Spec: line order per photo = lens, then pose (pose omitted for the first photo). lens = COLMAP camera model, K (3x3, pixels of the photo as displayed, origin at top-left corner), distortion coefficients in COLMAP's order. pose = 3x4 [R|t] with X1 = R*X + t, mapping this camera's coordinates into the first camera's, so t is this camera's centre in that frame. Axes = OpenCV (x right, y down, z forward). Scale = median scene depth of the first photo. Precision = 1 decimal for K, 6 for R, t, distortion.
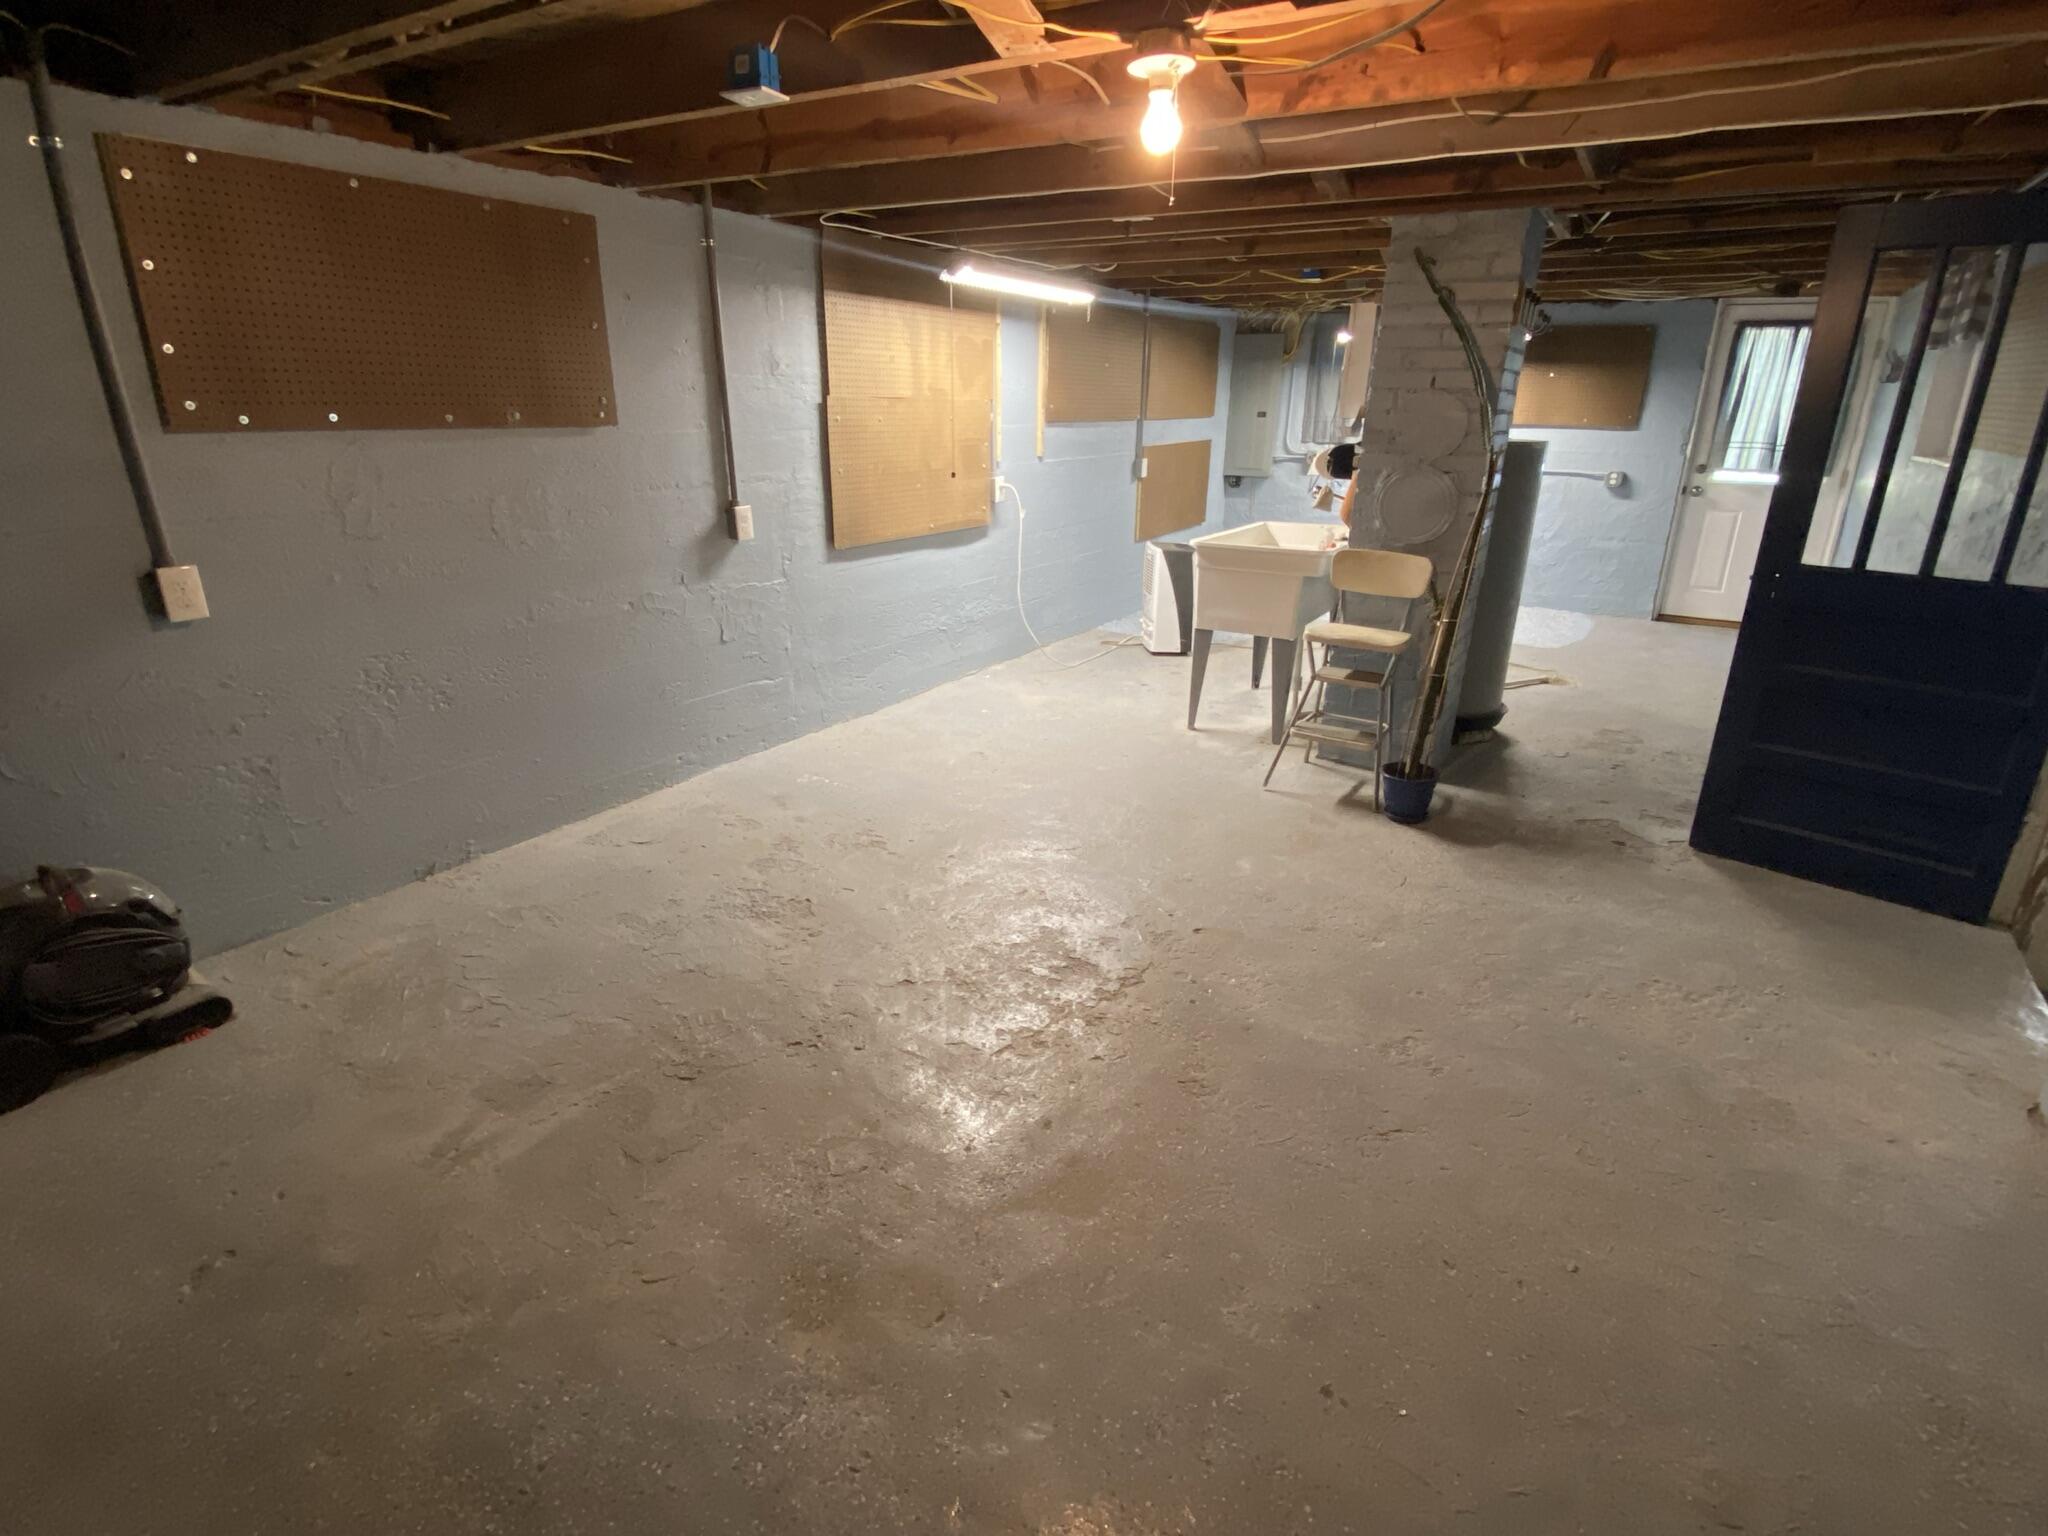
lens RADIAL K [[1013.1, 0, 1028.8], [0, 1013.1, 762.4], [0, 0, 1]] dist [0.025944, -0.026037]
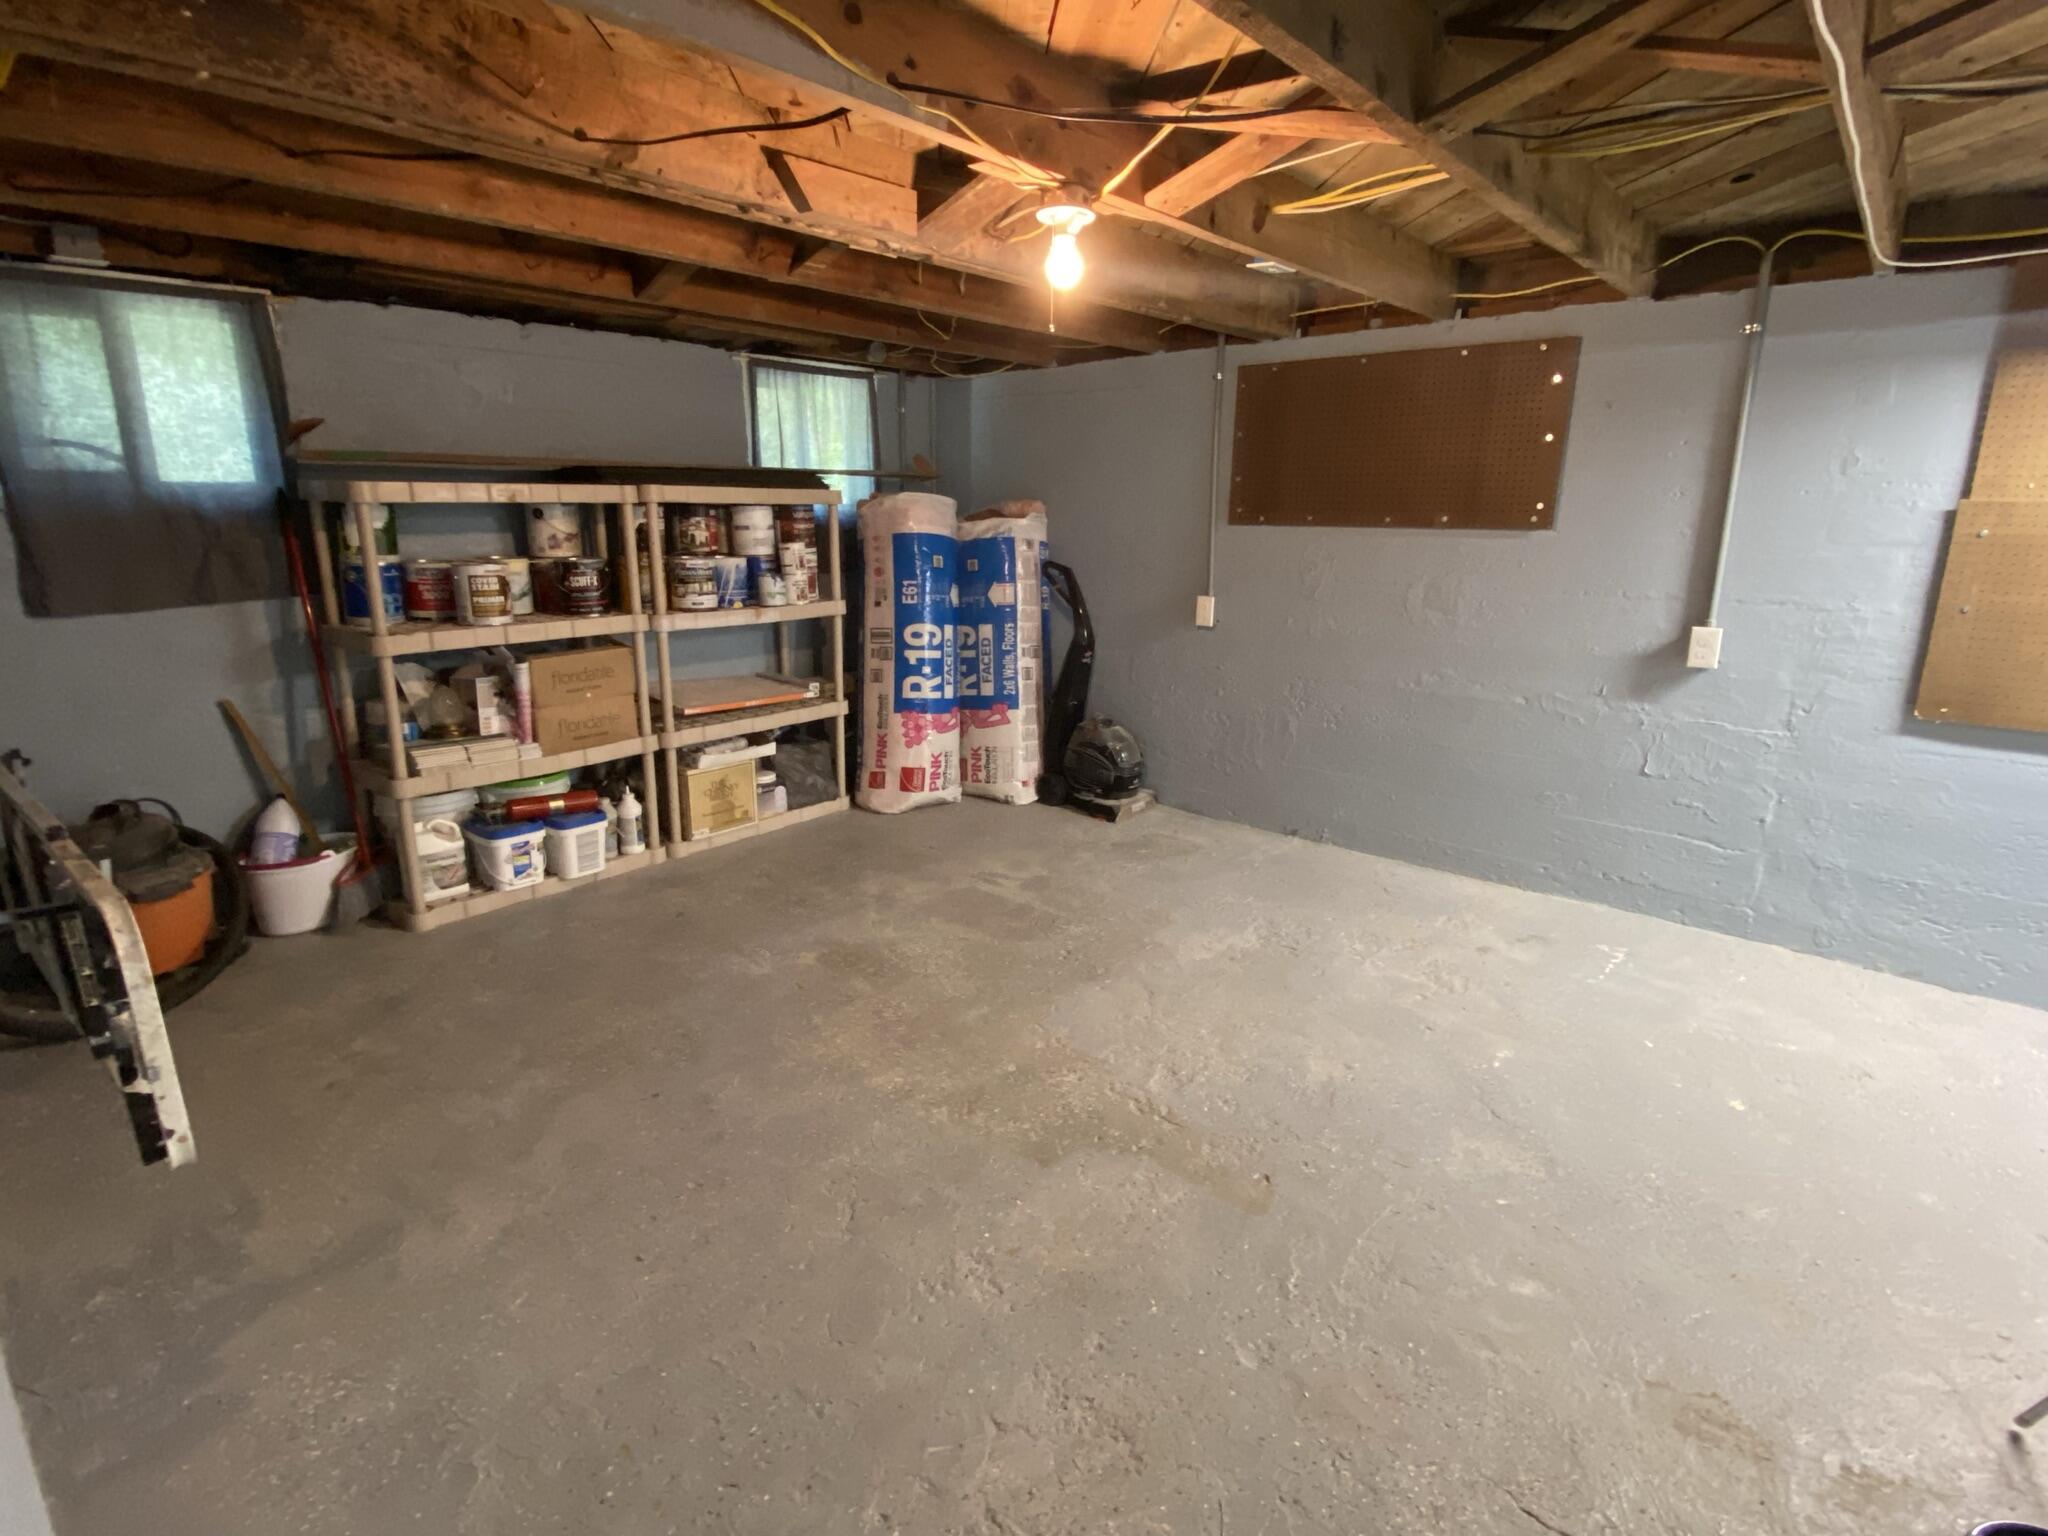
lens RADIAL K [[1013.1, 0, 1028.8], [0, 1013.1, 762.4], [0, 0, 1]] dist [0.025944, -0.026037]
pose [[-0.177385, 0.218614, -0.959553, 0.708462], [-0.338428, 0.902002, 0.268065, -0.207454], [0.924122, 0.372290, -0.086016, 0.662724]]
